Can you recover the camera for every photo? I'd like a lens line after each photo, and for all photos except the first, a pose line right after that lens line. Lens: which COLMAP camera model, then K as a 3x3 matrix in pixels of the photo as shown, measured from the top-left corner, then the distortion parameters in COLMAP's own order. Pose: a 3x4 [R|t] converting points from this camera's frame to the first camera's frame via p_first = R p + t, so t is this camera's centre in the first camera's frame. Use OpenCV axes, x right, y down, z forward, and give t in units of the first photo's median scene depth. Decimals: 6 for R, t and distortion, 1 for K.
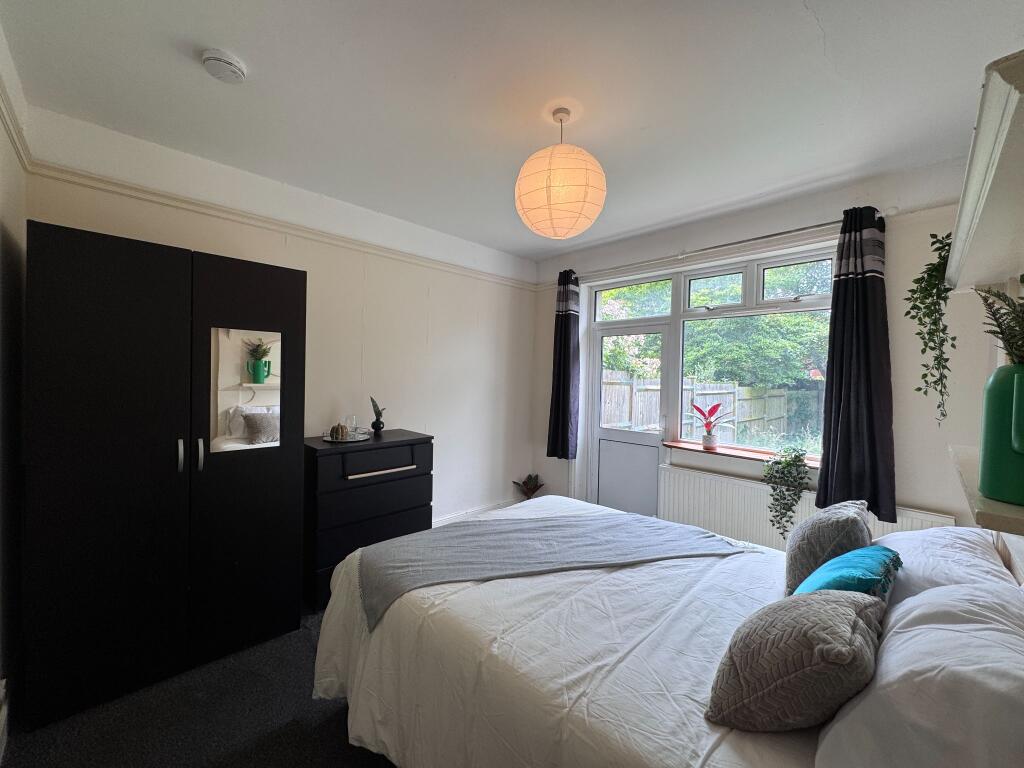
lens RADIAL K [[408.9, 0, 512.0], [0, 408.9, 384.0], [0, 0, 1]] dist [-0.002460, -0.000195]
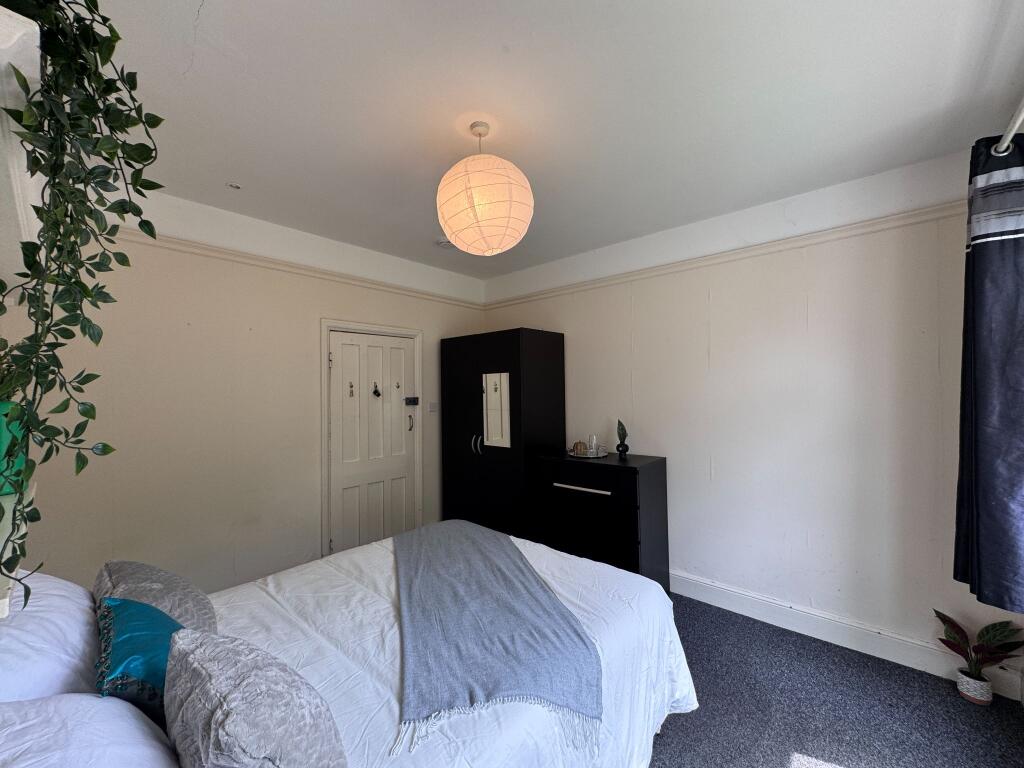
lens RADIAL K [[408.9, 0, 512.0], [0, 408.9, 384.0], [0, 0, 1]] dist [-0.002460, -0.000195]
pose [[0.061528, -0.039917, -0.997307, 0.964649], [-0.006831, 0.999160, -0.040412, -0.022101], [0.998082, 0.009299, 0.061204, 0.934993]]
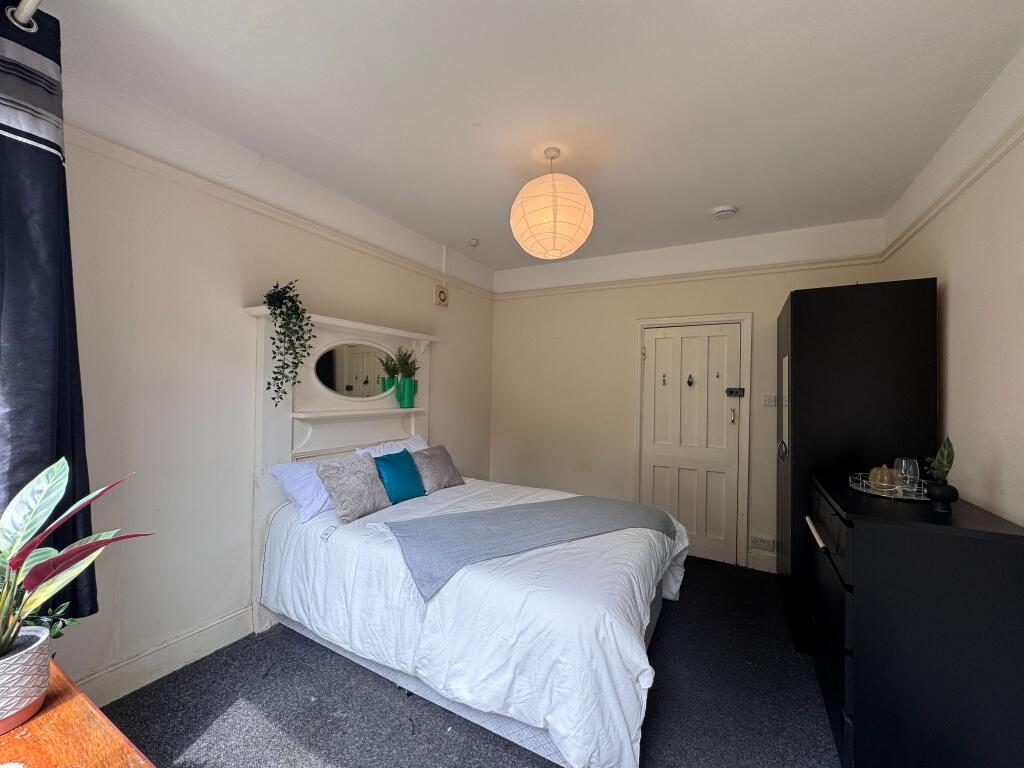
lens RADIAL K [[408.9, 0, 512.0], [0, 408.9, 384.0], [0, 0, 1]] dist [-0.002460, -0.000195]
pose [[-0.958746, -0.042795, -0.281026, 0.474726], [-0.046094, 0.998924, 0.005134, -0.017252], [0.280504, 0.017875, -0.959687, 1.893206]]
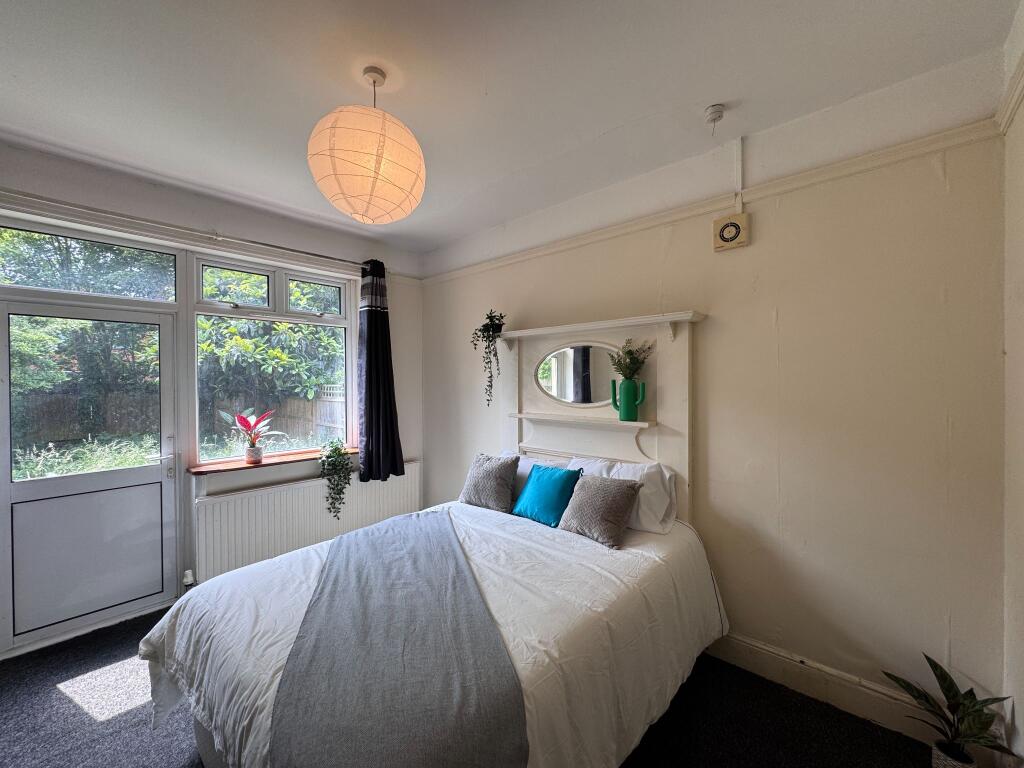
lens RADIAL K [[408.9, 0, 512.0], [0, 408.9, 384.0], [0, 0, 1]] dist [-0.002460, -0.000195]
pose [[-0.052958, -0.028825, 0.998181, -0.679947], [0.023690, 0.999266, 0.030113, -0.044897], [-0.998316, 0.025242, -0.052236, 0.712389]]
